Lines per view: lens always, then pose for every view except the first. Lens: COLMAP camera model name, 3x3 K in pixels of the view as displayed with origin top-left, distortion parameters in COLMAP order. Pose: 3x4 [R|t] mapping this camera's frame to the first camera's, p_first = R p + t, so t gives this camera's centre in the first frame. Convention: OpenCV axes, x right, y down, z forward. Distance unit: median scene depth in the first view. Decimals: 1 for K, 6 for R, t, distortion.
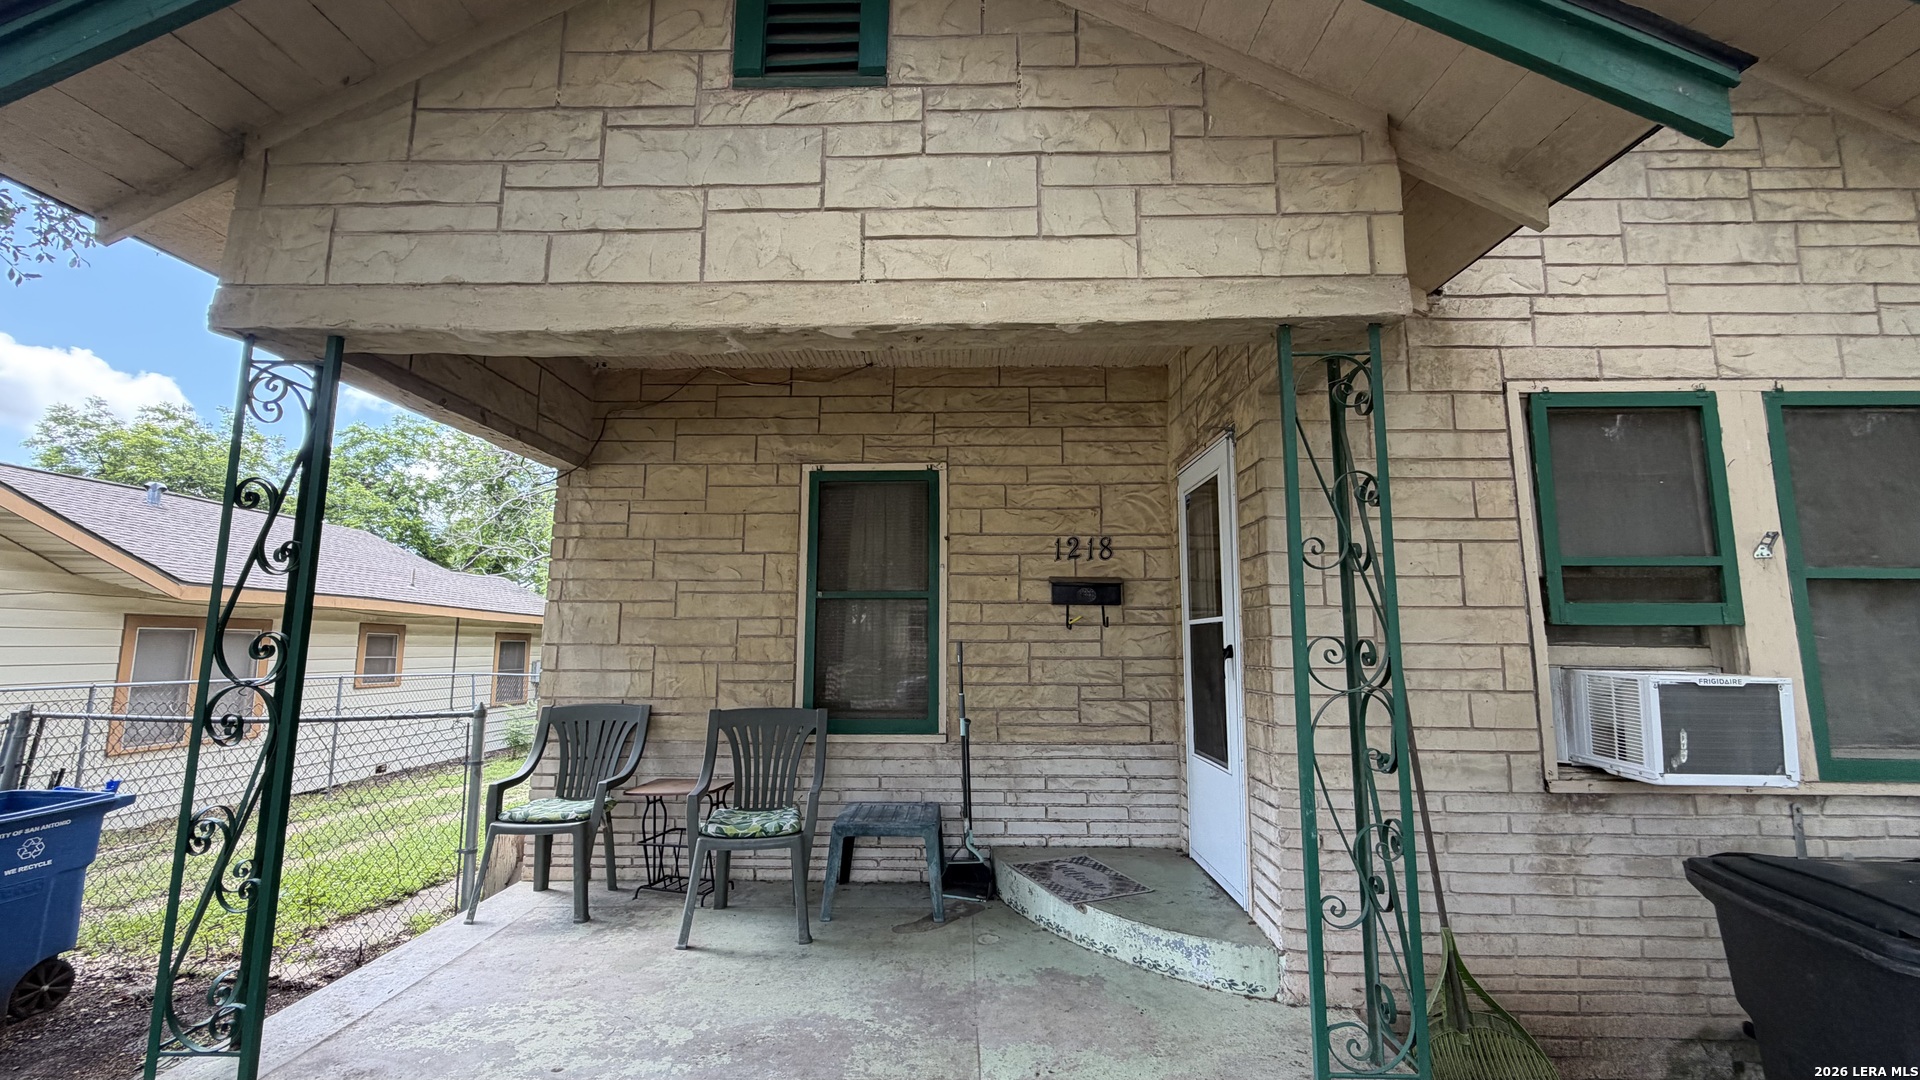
lens RADIAL K [[763.2, 0, 955.6], [0, 763.2, 540.0], [0, 0, 1]] dist [-0.000578, 0.000115]
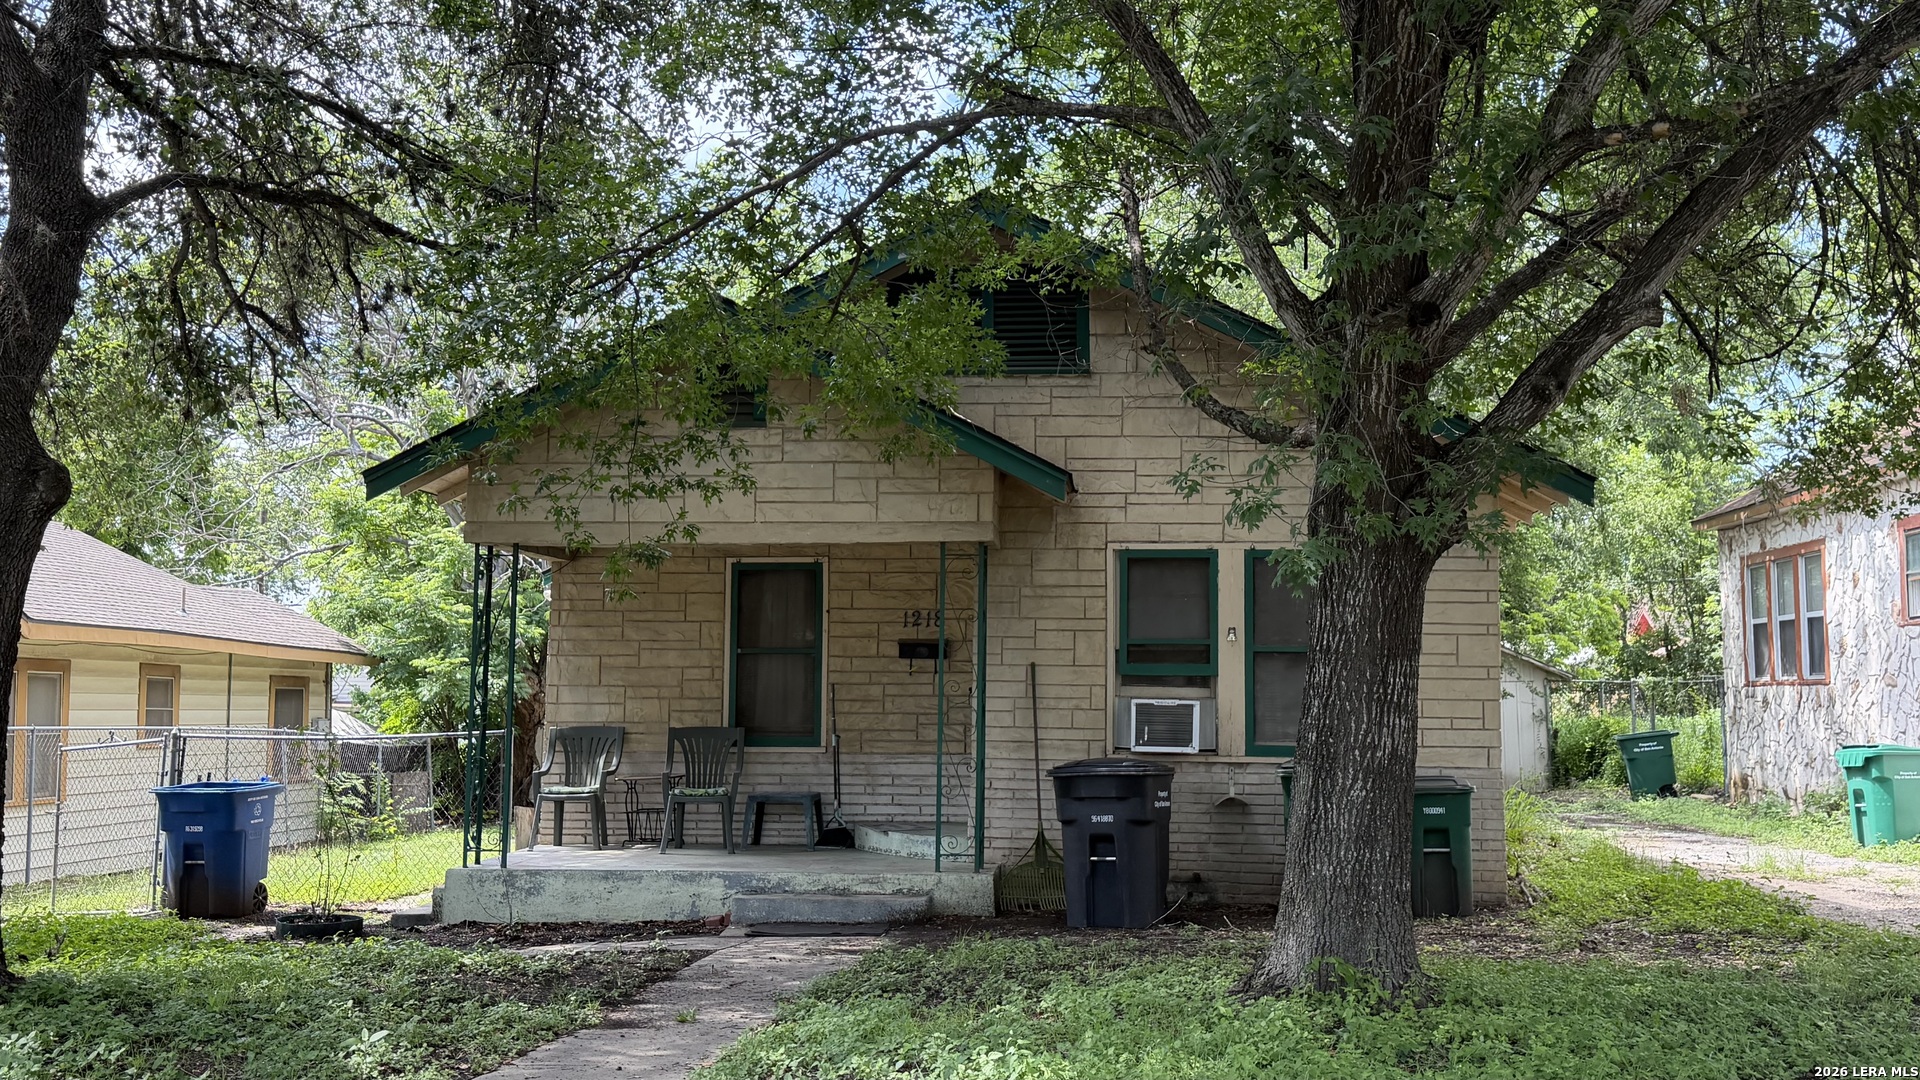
lens RADIAL K [[1865.3, 0, 960.0], [0, 1865.3, 540.0], [0, 0, 1]] dist [0.169049, -0.334160]
pose [[0.997951, -0.000840, -0.063985, 0.632422], [0.003995, 0.998781, 0.049193, -0.422150], [0.063865, -0.049348, 0.996738, -3.381434]]
